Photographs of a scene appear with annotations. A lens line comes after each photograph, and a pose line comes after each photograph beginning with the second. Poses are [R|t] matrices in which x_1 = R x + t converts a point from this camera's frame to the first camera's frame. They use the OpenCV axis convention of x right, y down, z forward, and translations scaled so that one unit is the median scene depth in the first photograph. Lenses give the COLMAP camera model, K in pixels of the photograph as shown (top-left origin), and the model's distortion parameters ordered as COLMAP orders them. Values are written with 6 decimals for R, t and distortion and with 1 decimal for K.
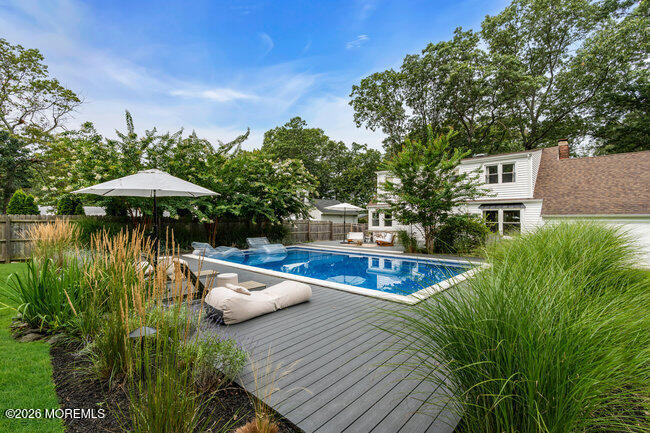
lens RADIAL K [[291.2, 0, 325.7], [0, 291.2, 217.3], [0, 0, 1]] dist [-0.005364, 0.000479]
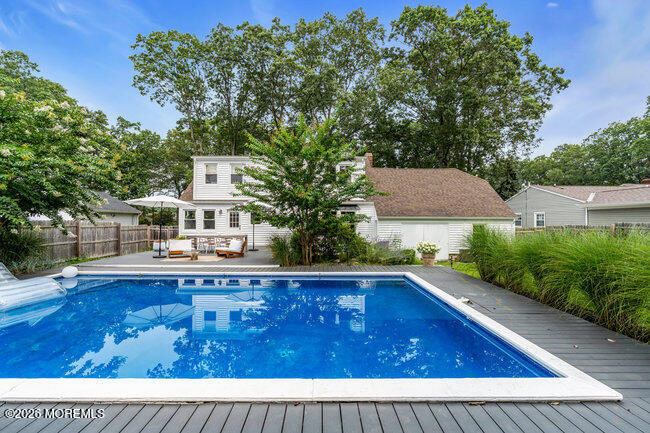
lens RADIAL K [[297.3, 0, 326.4], [0, 297.3, 216.2], [0, 0, 1]] dist [-0.002564, 0.000141]
pose [[0.732356, 0.011288, 0.680828, -0.062918], [-0.008130, 0.999936, -0.007833, 0.000271], [-0.680873, 0.000202, 0.732401, 0.149442]]
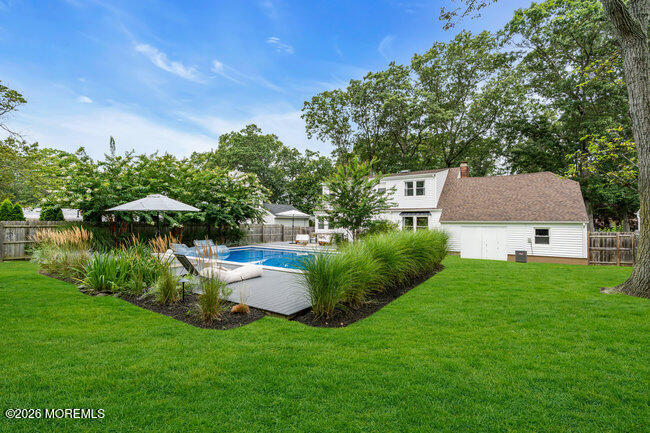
lens RADIAL K [[291.2, 0, 325.7], [0, 291.2, 217.3], [0, 0, 1]] dist [-0.005364, 0.000479]
pose [[0.988370, 0.004945, 0.151989, 0.008098], [-0.004008, 0.999971, -0.006474, -0.006205], [-0.152017, 0.005789, 0.988361, -0.107318]]
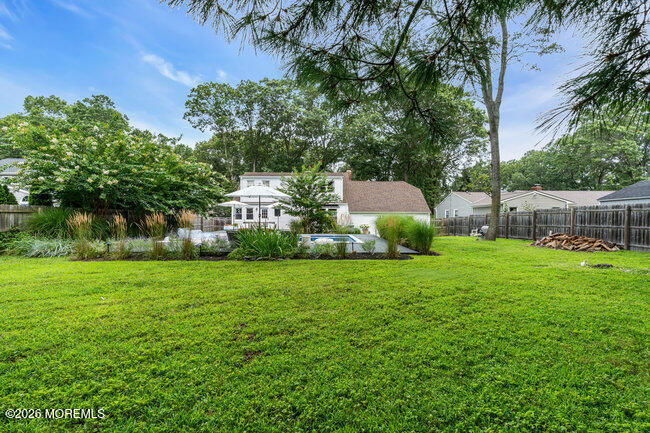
lens RADIAL K [[291.2, 0, 325.7], [0, 291.2, 217.3], [0, 0, 1]] dist [-0.005364, 0.000479]
pose [[0.740319, -0.002693, 0.672251, -0.271578], [-0.004823, 0.999945, 0.009317, 0.005395], [-0.672239, -0.010139, 0.740265, -0.115581]]
